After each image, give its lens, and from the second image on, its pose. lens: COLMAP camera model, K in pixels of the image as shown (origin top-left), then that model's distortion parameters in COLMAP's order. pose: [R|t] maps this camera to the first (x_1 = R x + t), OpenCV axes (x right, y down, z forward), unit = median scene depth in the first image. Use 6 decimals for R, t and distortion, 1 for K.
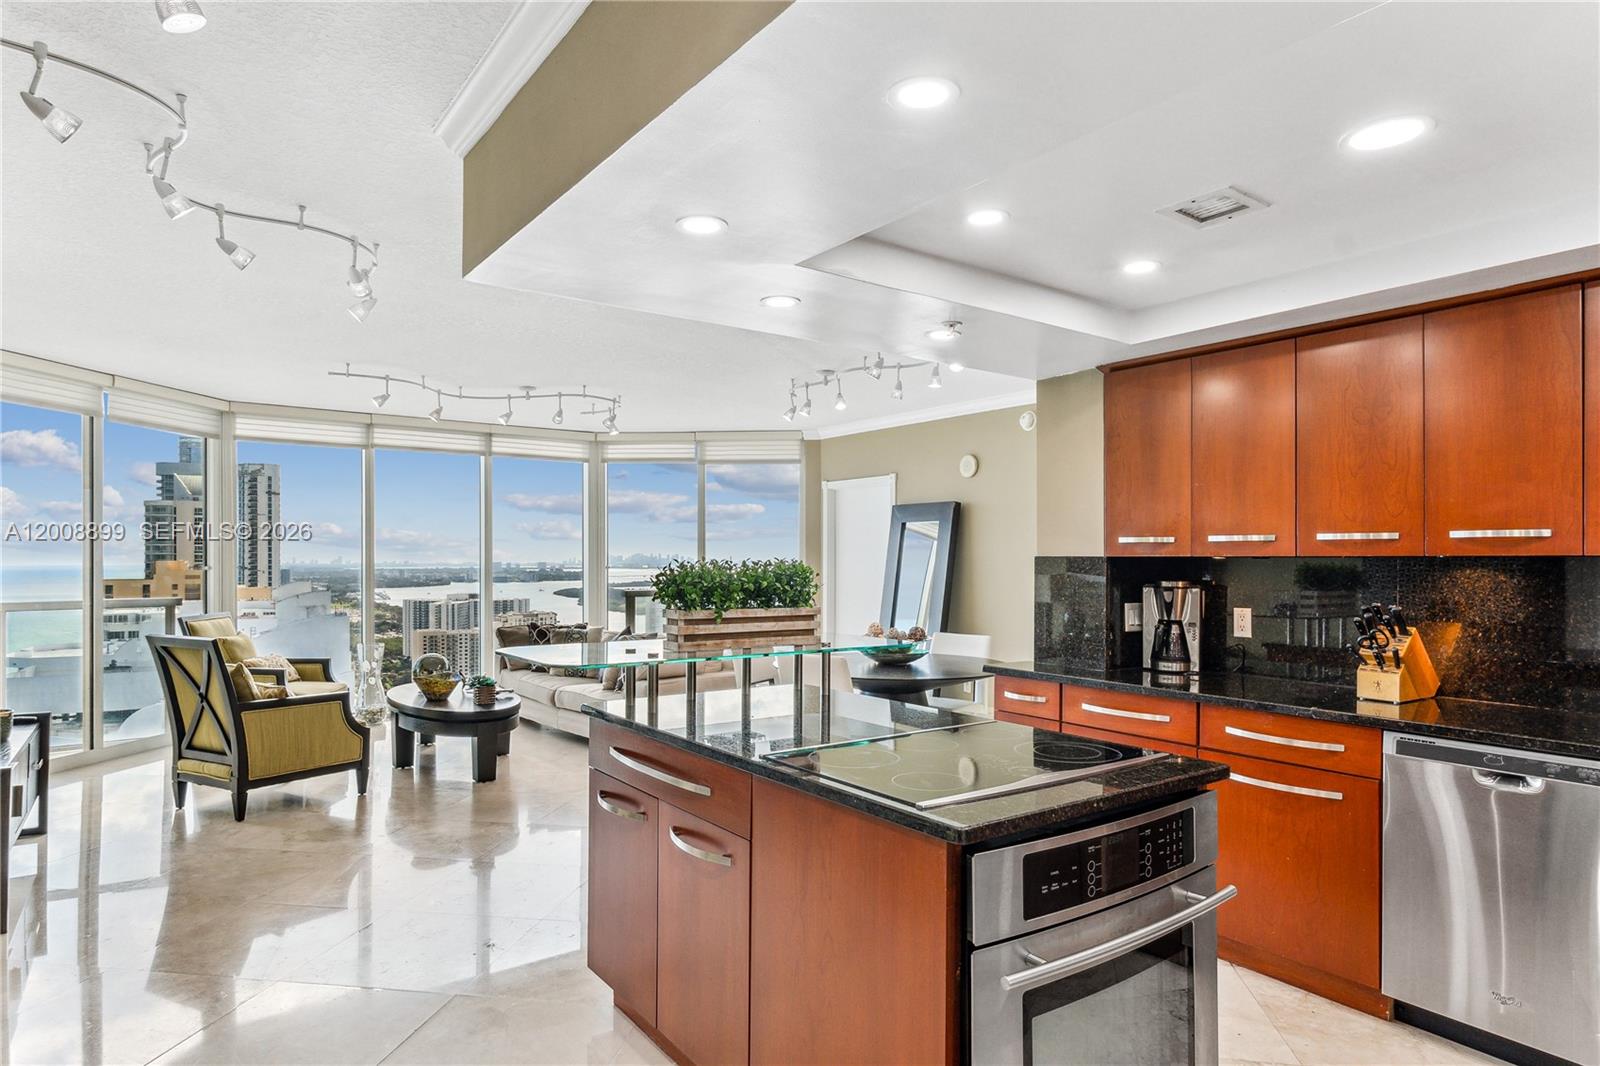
lens RADIAL K [[961.5, 0, 797.8], [0, 961.5, 560.4], [0, 0, 1]] dist [0.041208, -0.002911]
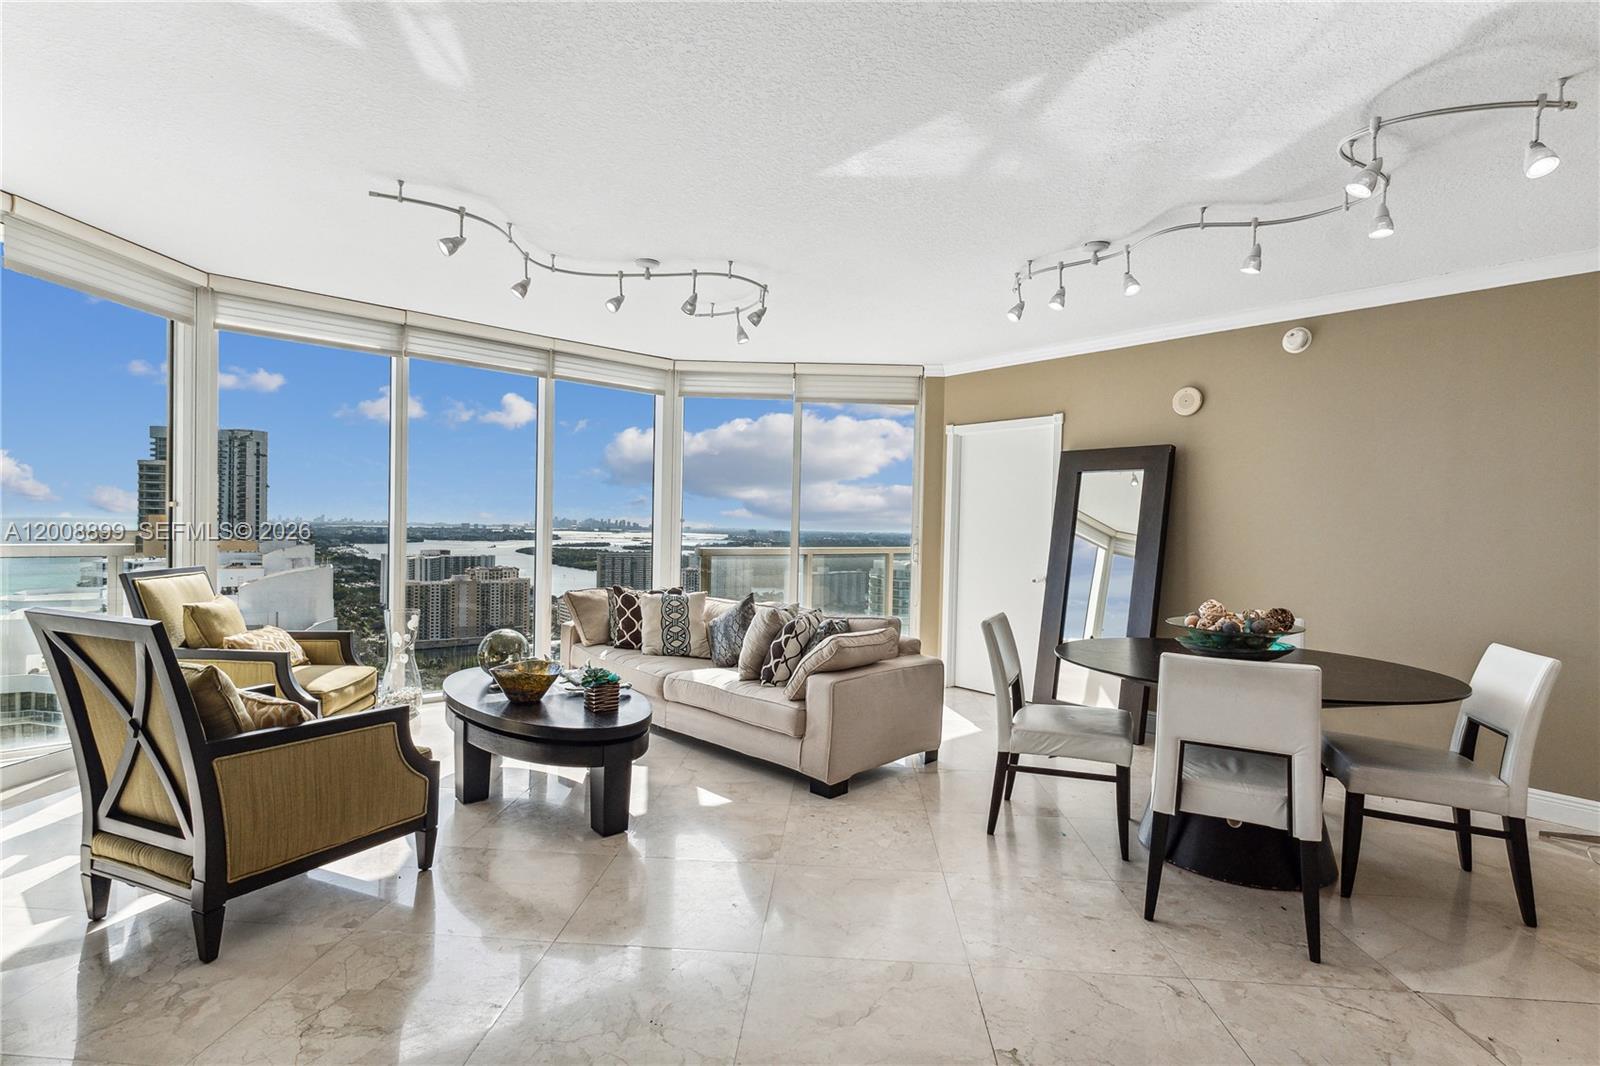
lens RADIAL K [[787.4, 0, 804.0], [0, 787.4, 542.5], [0, 0, 1]] dist [0.016428, -0.003240]
pose [[0.994072, 0.020375, 0.106798, -0.213128], [-0.022204, 0.999626, 0.015966, 0.016886], [-0.106432, -0.018243, 0.994153, 0.382620]]
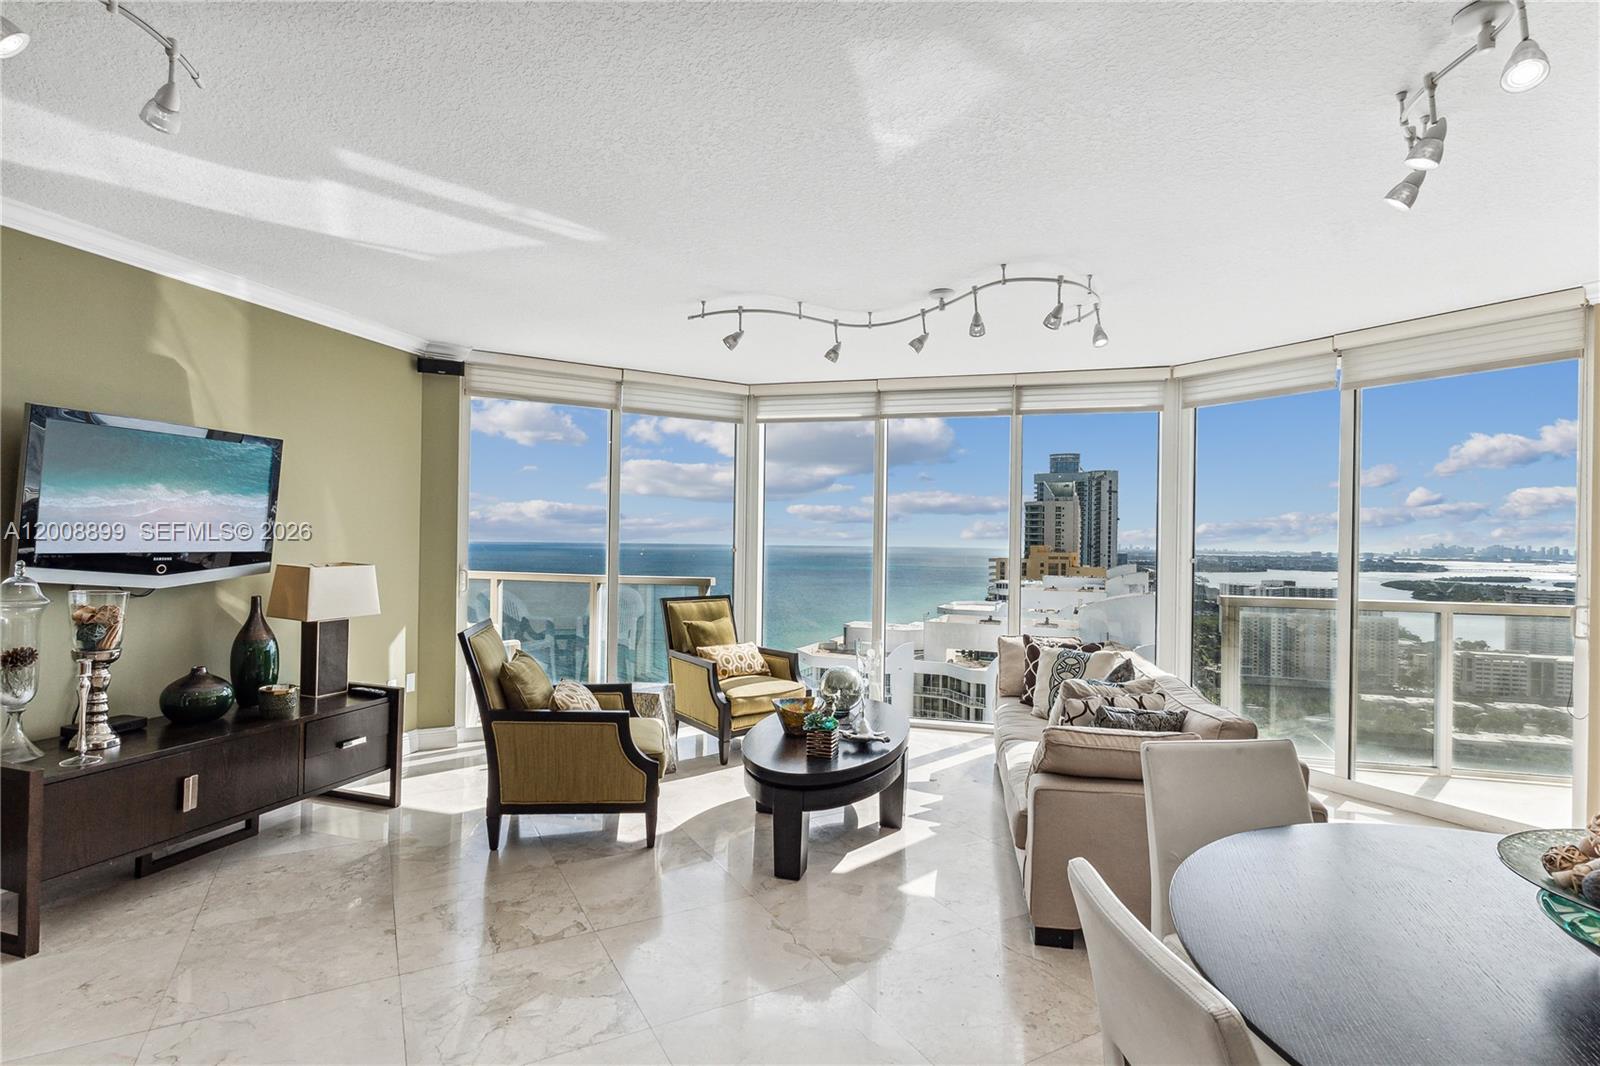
lens RADIAL K [[787.4, 0, 790.2], [0, 787.4, 541.9], [0, 0, 1]] dist [0.016428, -0.003240]
pose [[0.621402, 0.010897, -0.783416, 0.085558], [-0.016261, 0.999867, 0.001010, -0.002870], [0.783323, 0.012112, 0.621496, 0.551170]]
